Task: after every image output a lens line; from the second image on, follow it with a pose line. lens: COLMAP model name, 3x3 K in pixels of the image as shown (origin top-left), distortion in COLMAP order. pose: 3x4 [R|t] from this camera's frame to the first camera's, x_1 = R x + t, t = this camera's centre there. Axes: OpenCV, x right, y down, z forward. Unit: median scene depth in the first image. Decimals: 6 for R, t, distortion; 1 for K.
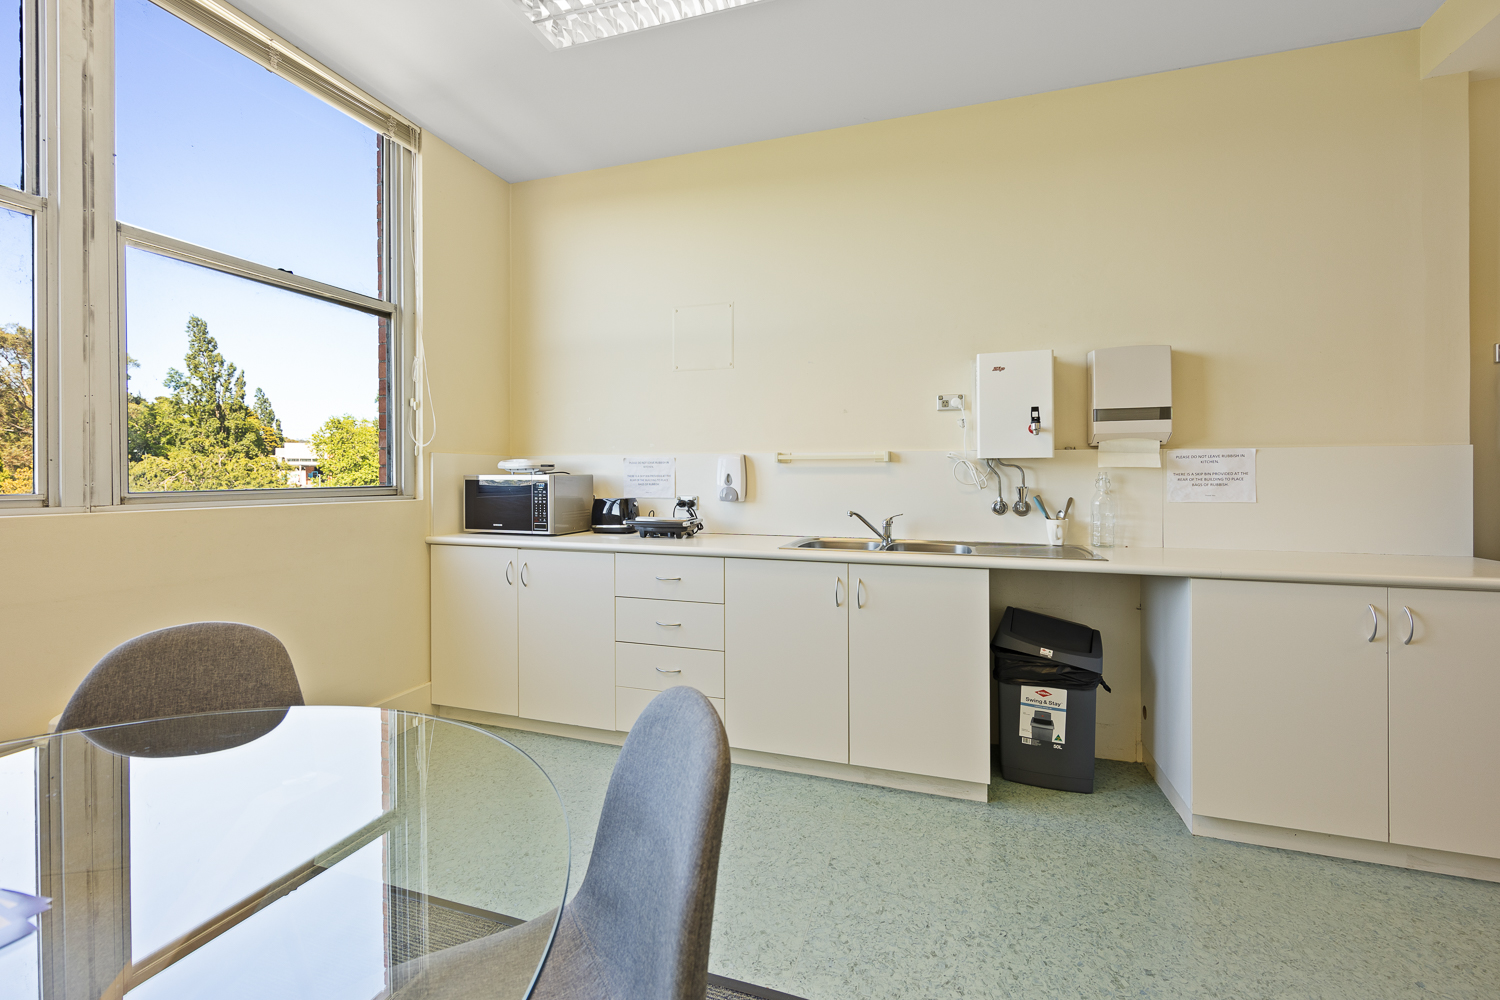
lens RADIAL K [[621.2, 0, 748.4], [0, 621.2, 479.8], [0, 0, 1]] dist [-0.001043, -0.000118]
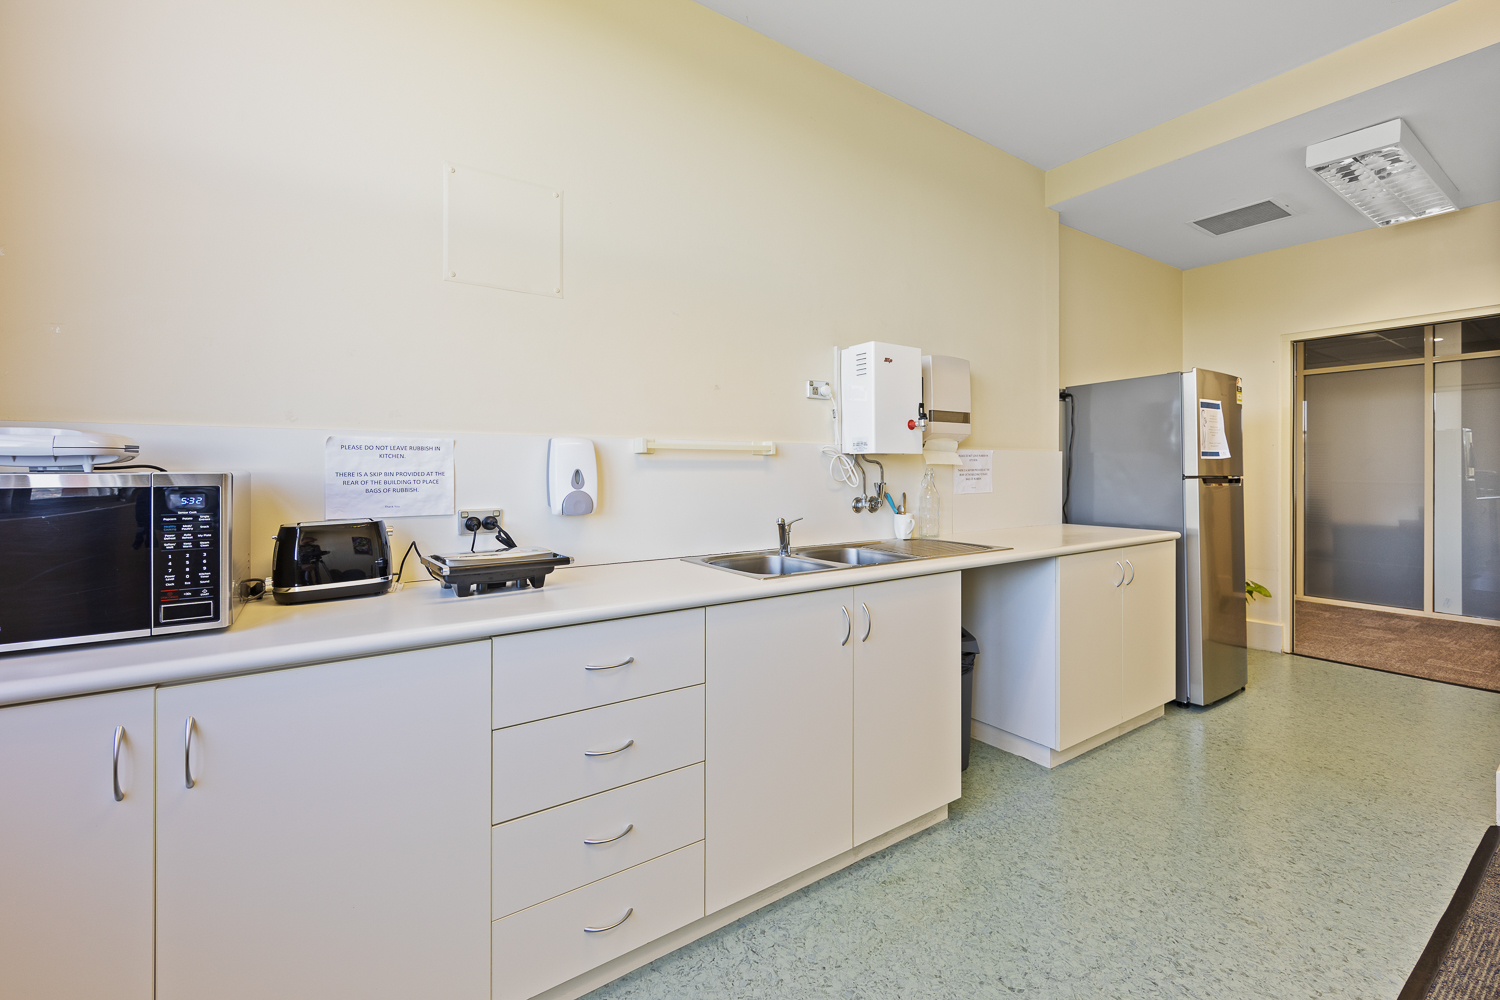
lens RADIAL K [[625.5, 0, 747.1], [0, 625.5, 470.0], [0, 0, 1]] dist [0.000432, 0.000001]
pose [[0.611389, -0.001077, 0.791330, -0.473756], [0.005795, 0.999978, -0.003117, -0.007453], [-0.791309, 0.006491, 0.611382, 0.559520]]
